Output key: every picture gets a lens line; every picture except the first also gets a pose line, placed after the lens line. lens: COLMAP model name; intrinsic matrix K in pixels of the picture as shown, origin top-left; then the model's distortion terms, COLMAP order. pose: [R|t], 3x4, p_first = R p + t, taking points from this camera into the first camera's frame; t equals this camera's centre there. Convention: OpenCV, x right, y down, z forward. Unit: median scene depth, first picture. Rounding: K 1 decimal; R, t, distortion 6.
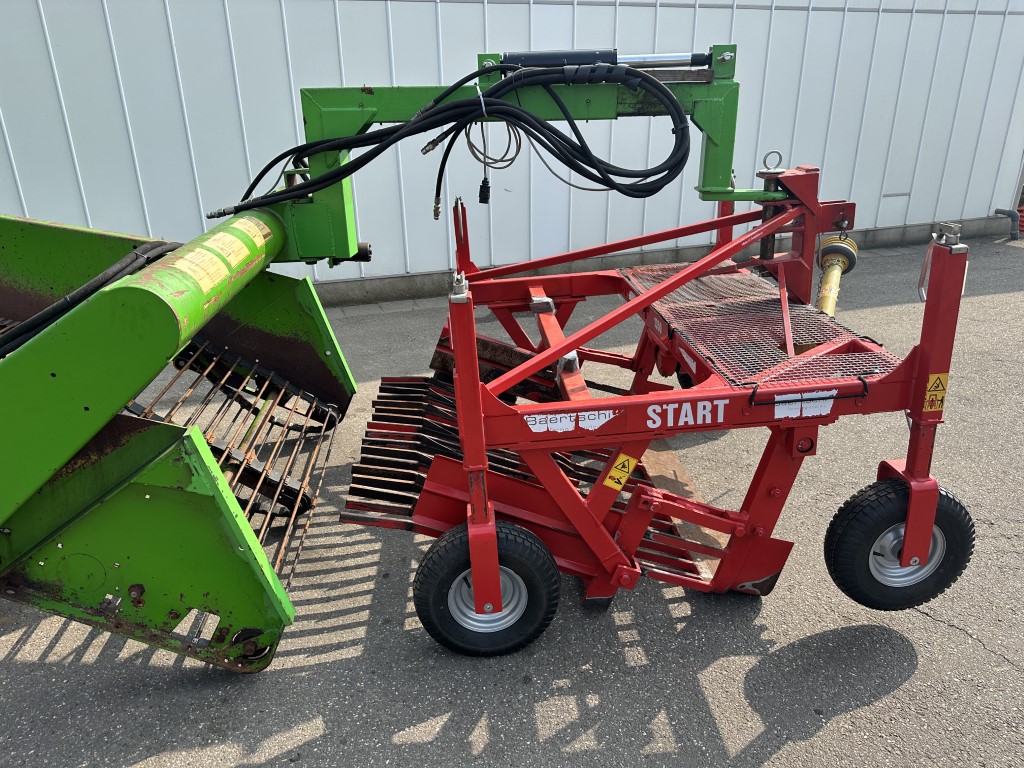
lens RADIAL K [[721.5, 0, 515.0], [0, 721.5, 383.7], [0, 0, 1]] dist [0.030335, -0.037793]
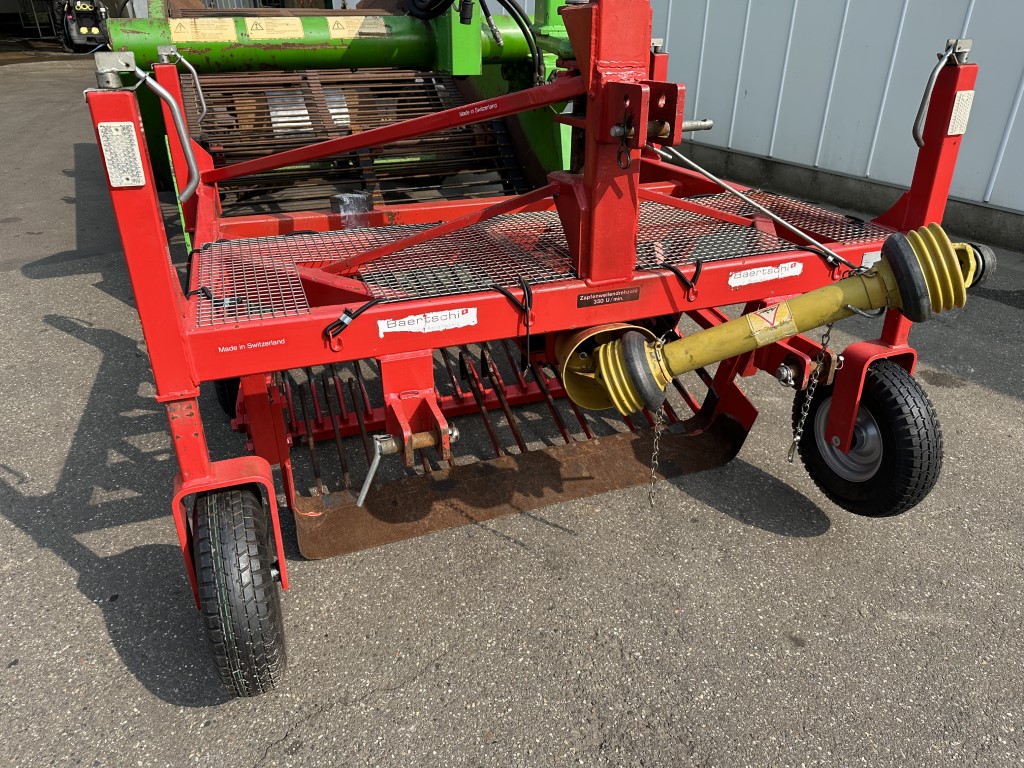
lens RADIAL K [[721.5, 0, 512.9], [0, 721.5, 381.4], [0, 0, 1]] dist [0.030335, -0.037793]
pose [[0.268674, 0.481764, -0.834097, 0.974139], [-0.366403, 0.851957, 0.374056, -0.248209], [0.890822, 0.205117, 0.405418, 0.852672]]
